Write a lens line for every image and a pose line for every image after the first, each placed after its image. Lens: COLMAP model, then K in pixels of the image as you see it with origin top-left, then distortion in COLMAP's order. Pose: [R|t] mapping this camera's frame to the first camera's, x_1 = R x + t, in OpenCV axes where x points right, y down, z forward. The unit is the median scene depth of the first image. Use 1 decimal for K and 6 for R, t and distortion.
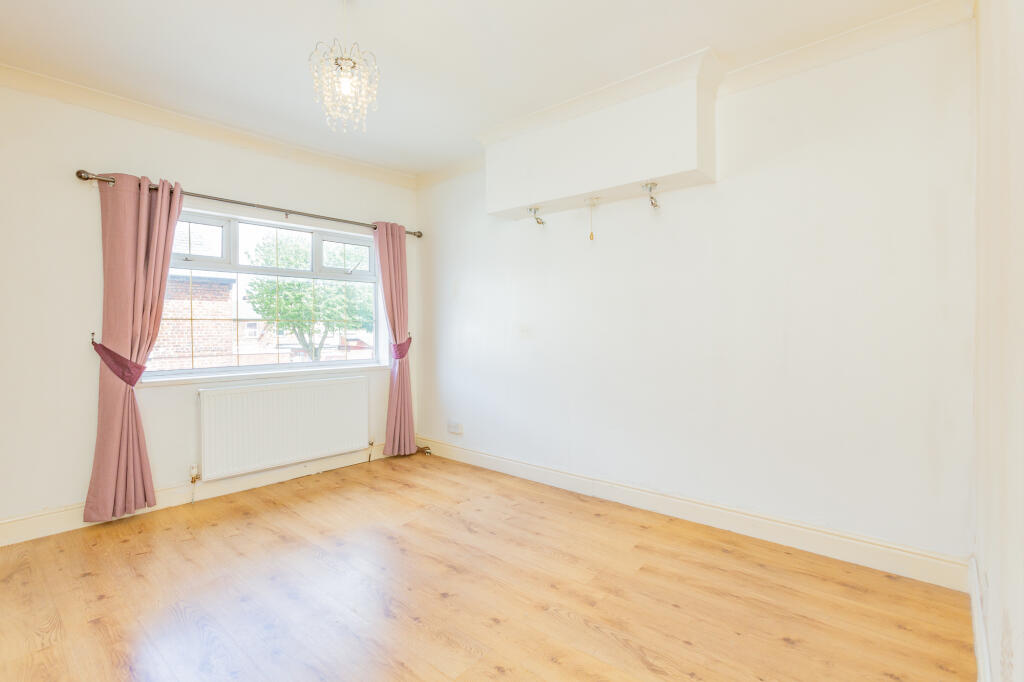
lens RADIAL K [[465.6, 0, 516.0], [0, 465.6, 341.1], [0, 0, 1]] dist [-0.005266, 0.001222]
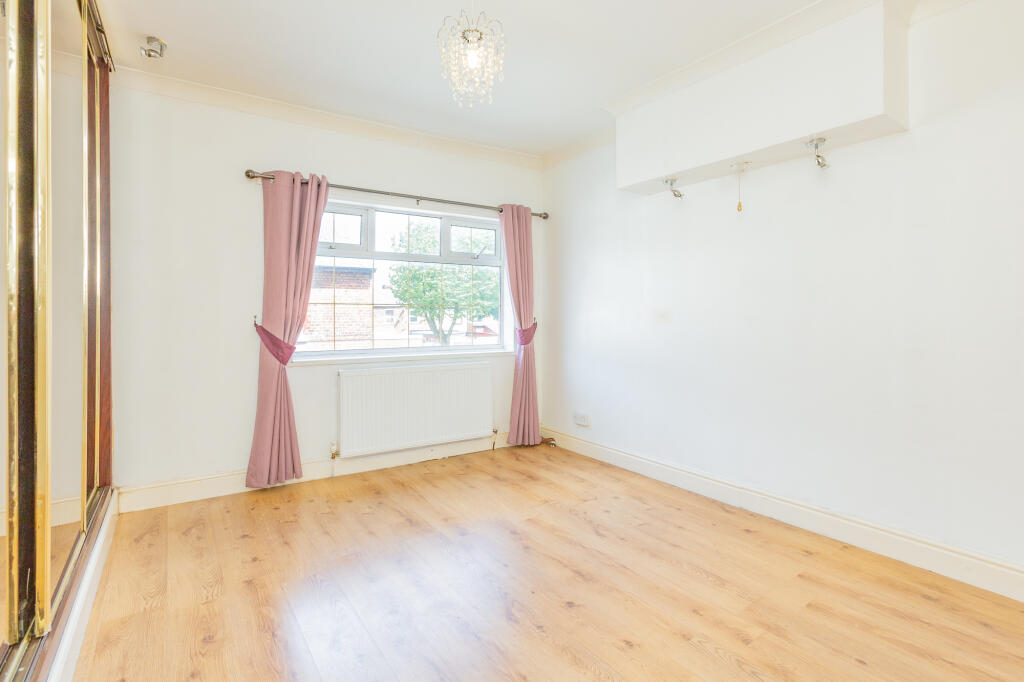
lens RADIAL K [[485.6, 0, 521.5], [0, 485.6, 318.8], [0, 0, 1]] dist [-0.000325, 0.000898]
pose [[0.968511, 0.002998, -0.248952, -0.008365], [-0.008032, 0.999783, -0.019205, 0.005663], [0.248840, 0.020600, 0.968325, 0.033171]]
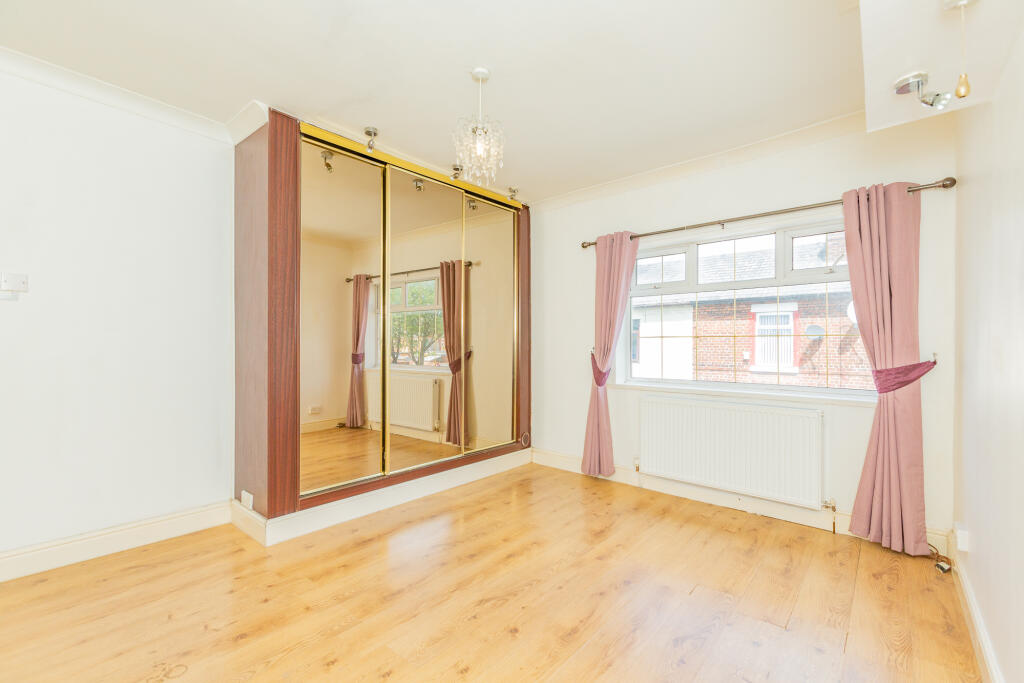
lens RADIAL K [[462.0, 0, 512.8], [0, 462.0, 347.7], [0, 0, 1]] dist [0.019700, 0.000686]
pose [[0.003858, 0.007806, -0.999962, 0.531161], [-0.029463, 0.999536, 0.007689, -0.019561], [0.999558, 0.029433, 0.004086, 0.670838]]
